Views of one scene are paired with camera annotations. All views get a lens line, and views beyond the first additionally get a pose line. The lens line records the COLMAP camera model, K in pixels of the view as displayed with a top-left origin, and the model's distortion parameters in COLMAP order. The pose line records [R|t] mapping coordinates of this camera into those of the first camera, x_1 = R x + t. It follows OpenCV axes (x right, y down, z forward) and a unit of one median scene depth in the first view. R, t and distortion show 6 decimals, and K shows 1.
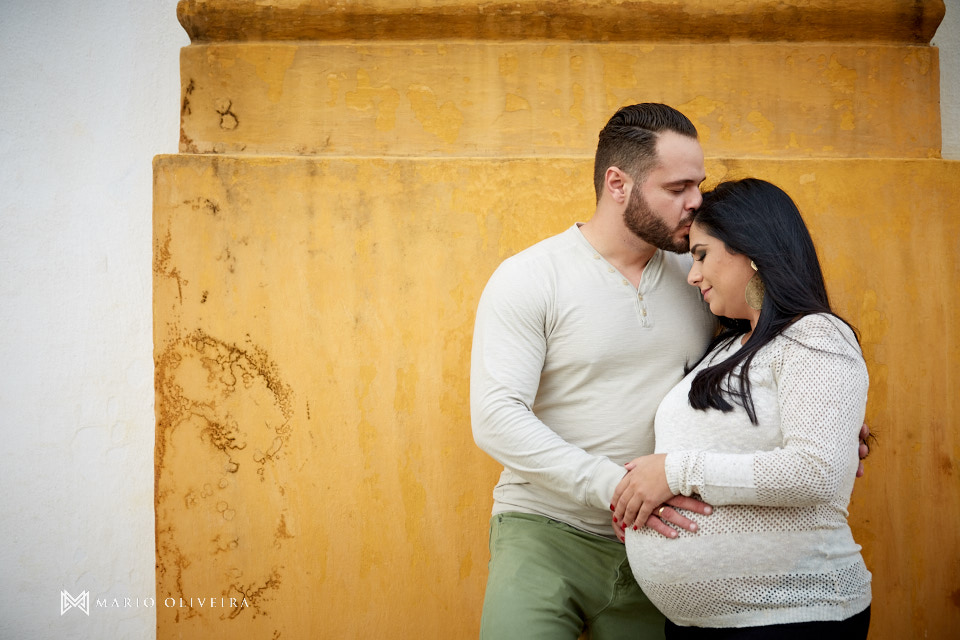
lens RADIAL K [[1364.6, 0, 480.5], [0, 1364.6, 317.6], [0, 0, 1]] dist [0.016674, 0.000000]
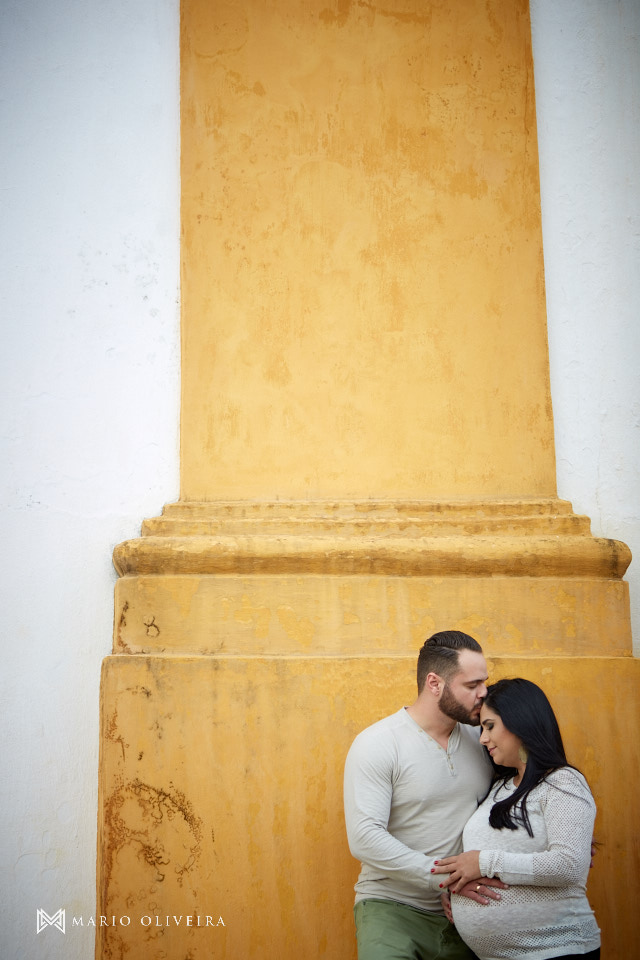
lens RADIAL K [[1857.2, 0, 320.3], [0, 1857.2, 480.6], [0, 0, 1]] dist [0.091722, 0.000000]
pose [[0.988341, 0.010780, 0.151877, -0.316160], [0.008639, 0.991914, -0.126621, -0.052725], [-0.152014, 0.126457, 0.980255, -0.982153]]
